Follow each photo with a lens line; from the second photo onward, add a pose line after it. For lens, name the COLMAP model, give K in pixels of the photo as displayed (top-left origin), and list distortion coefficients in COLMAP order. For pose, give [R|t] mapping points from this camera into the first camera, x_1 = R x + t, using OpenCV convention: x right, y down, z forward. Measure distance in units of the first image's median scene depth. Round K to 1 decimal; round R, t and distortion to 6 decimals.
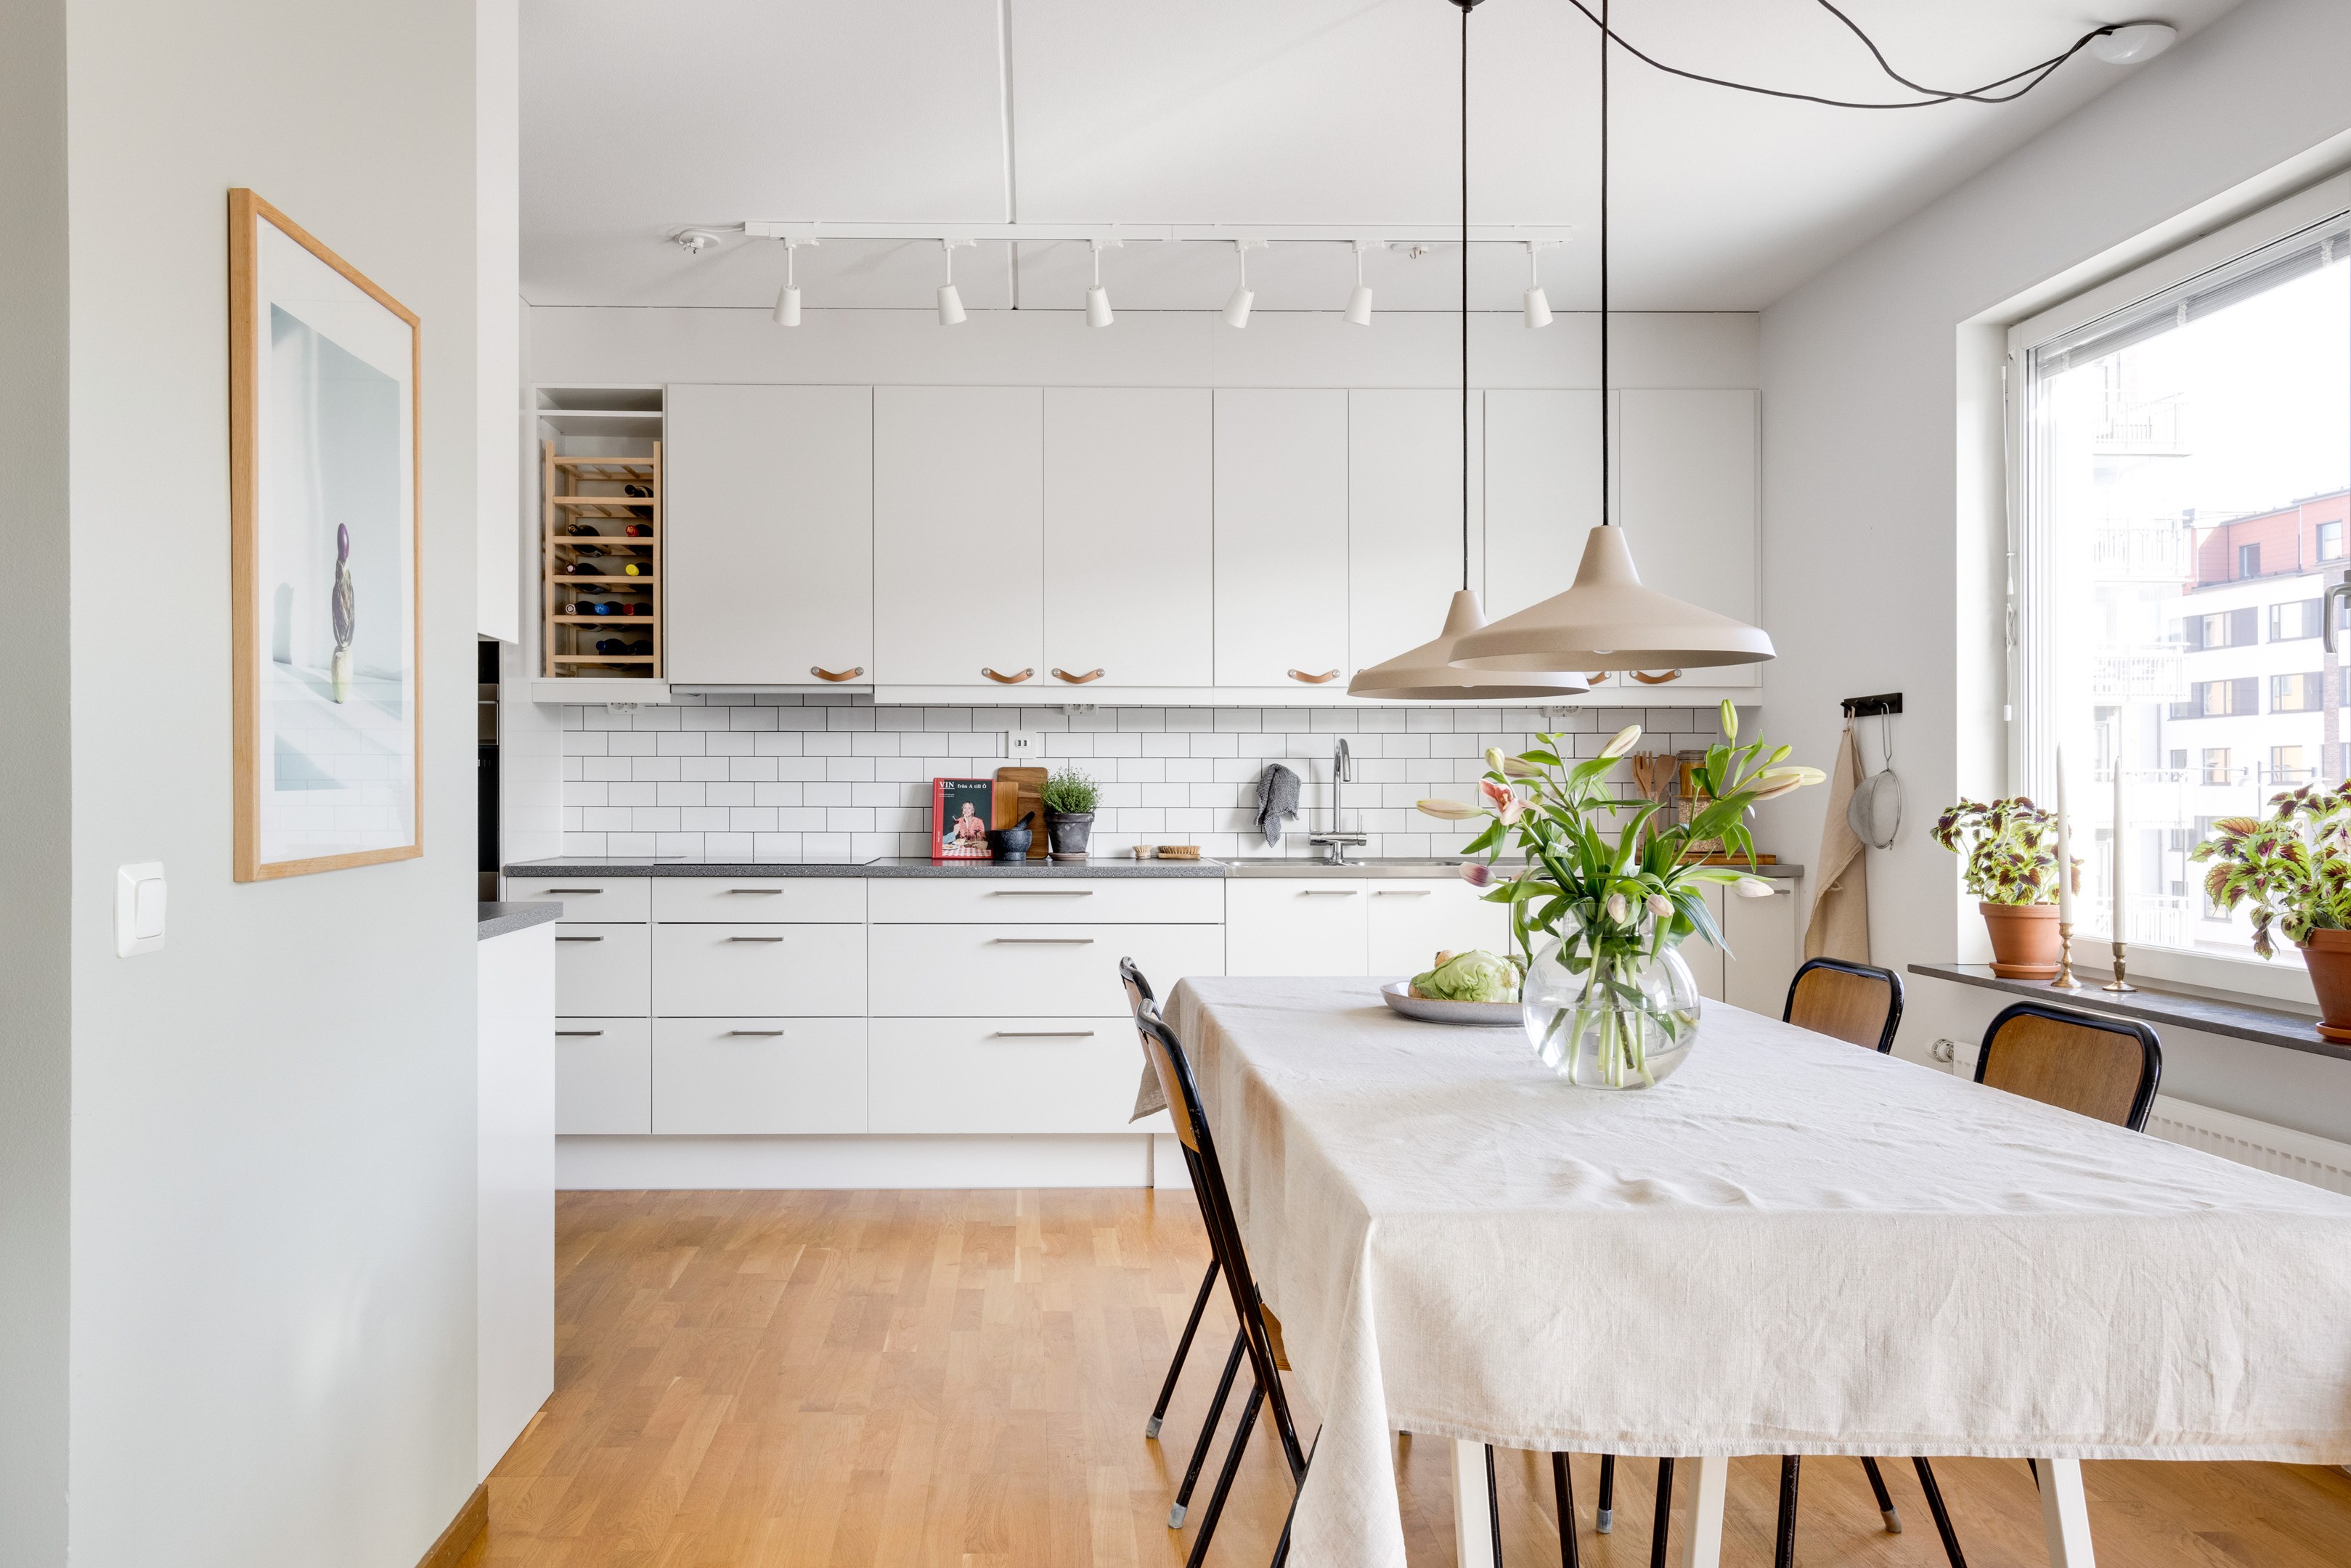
lens RADIAL K [[1742.8, 0, 1109.4], [0, 1742.8, 765.3], [0, 0, 1]] dist [0.026073, -0.016243]
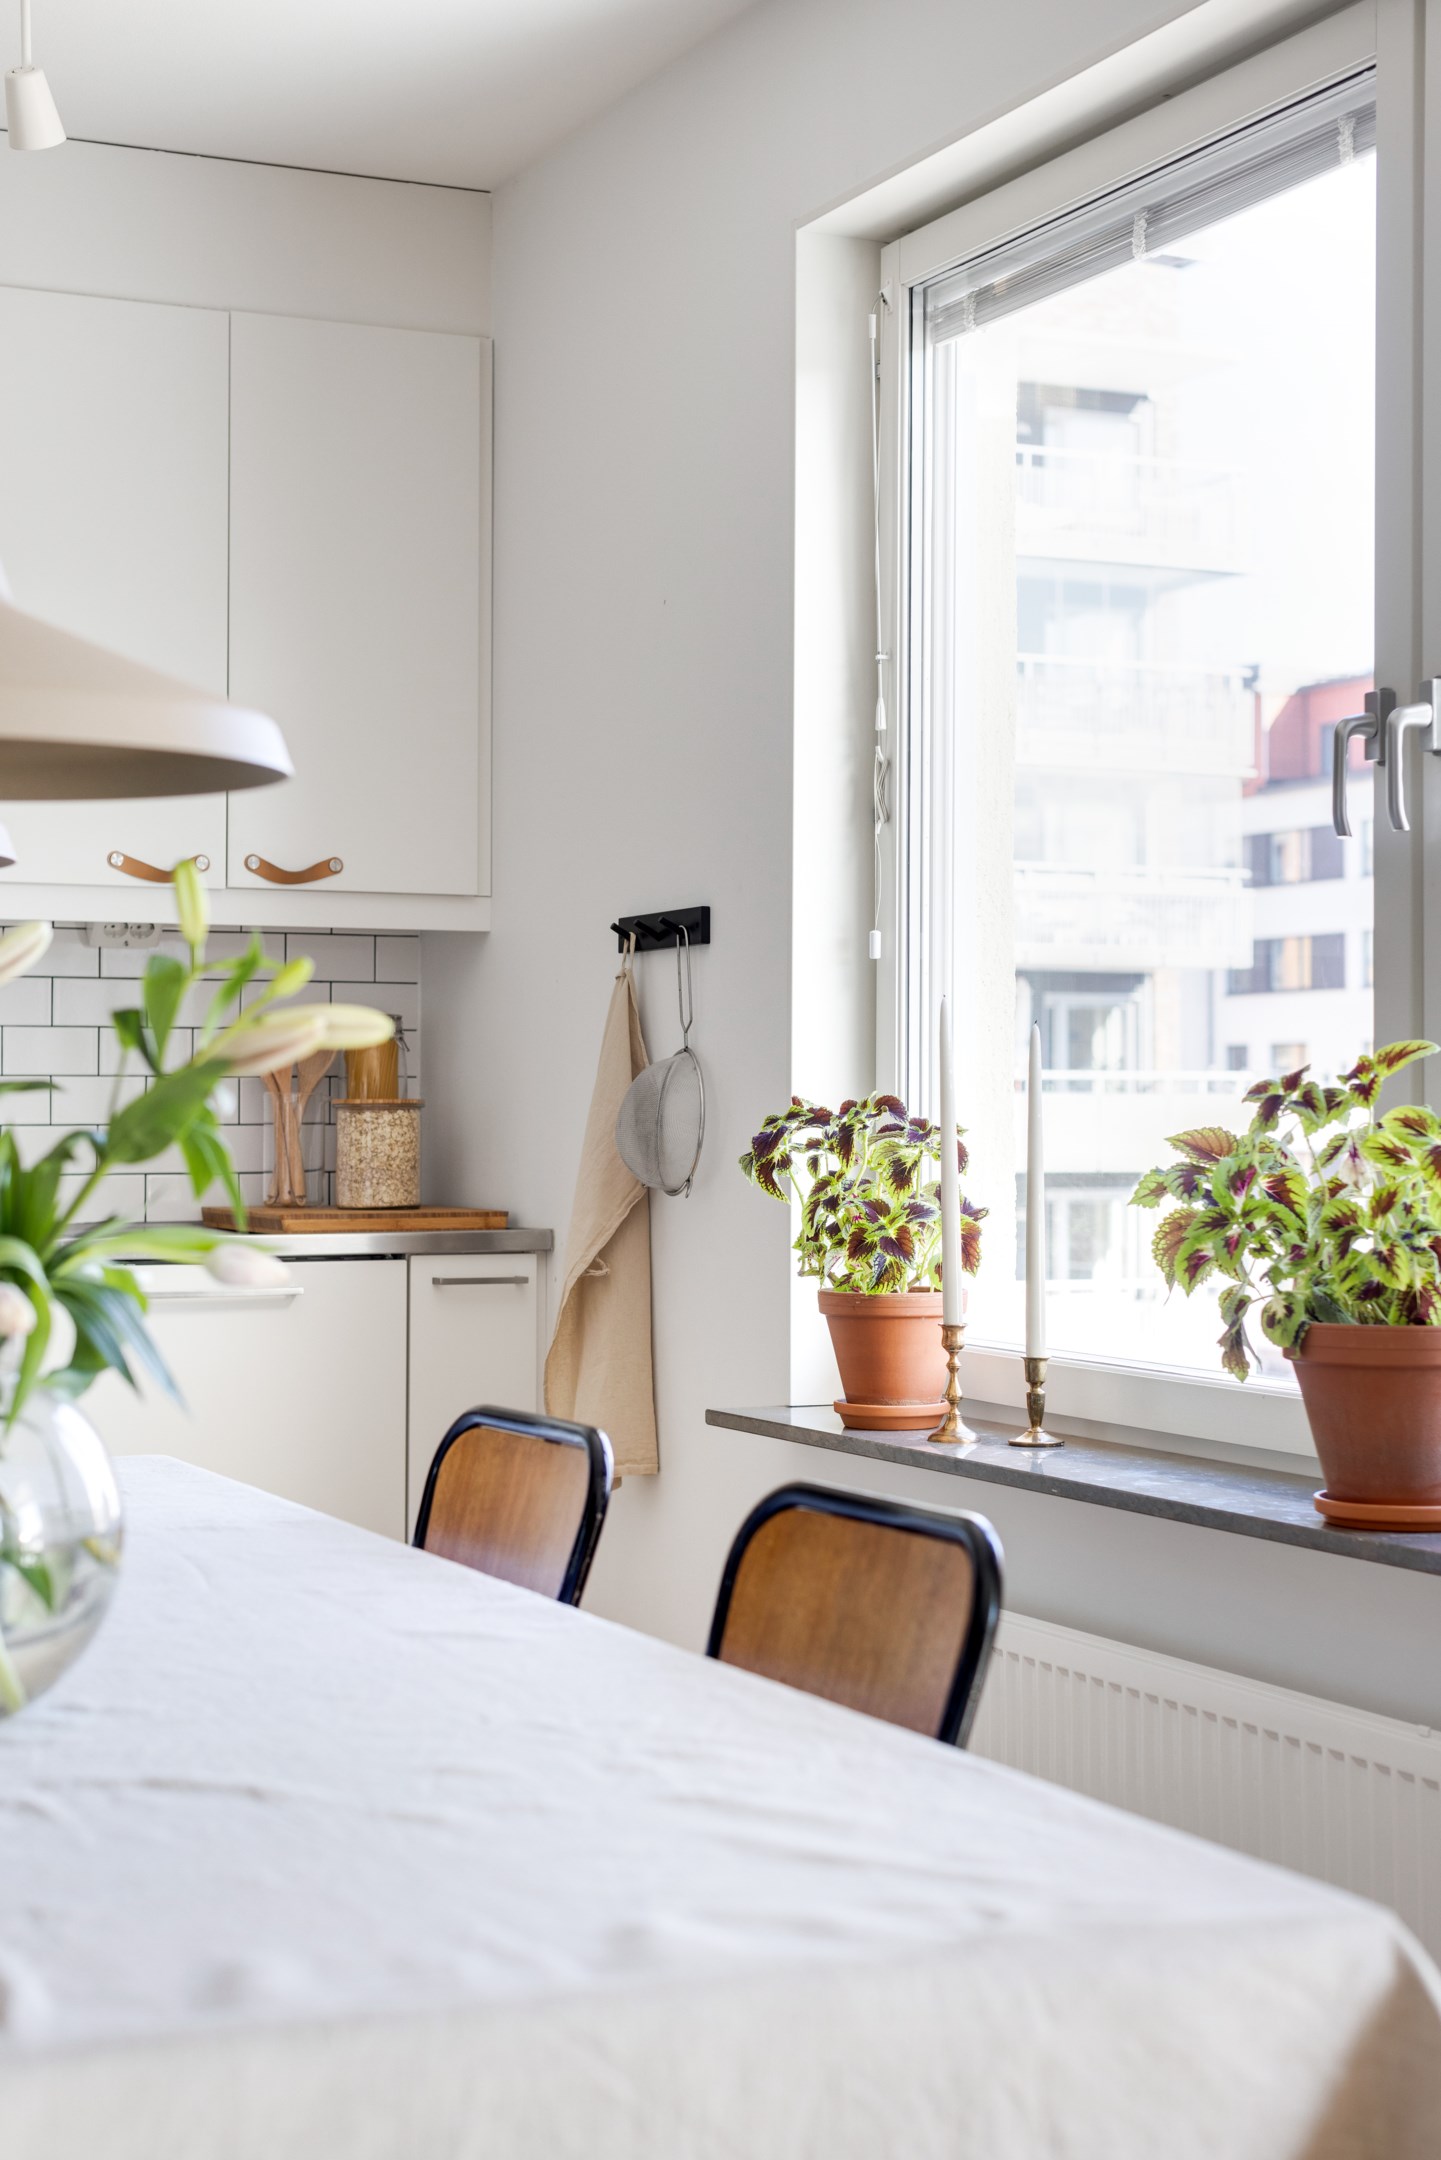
lens RADIAL K [[3212.8, 0, 711.5], [0, 3212.8, 1017.4], [0, 0, 1]] dist [0.048458, 0.000000]
pose [[0.927069, 0.010310, 0.374748, 0.093061], [-0.004964, 0.999872, -0.015230, 0.009101], [-0.374857, 0.012259, 0.927002, 0.091091]]
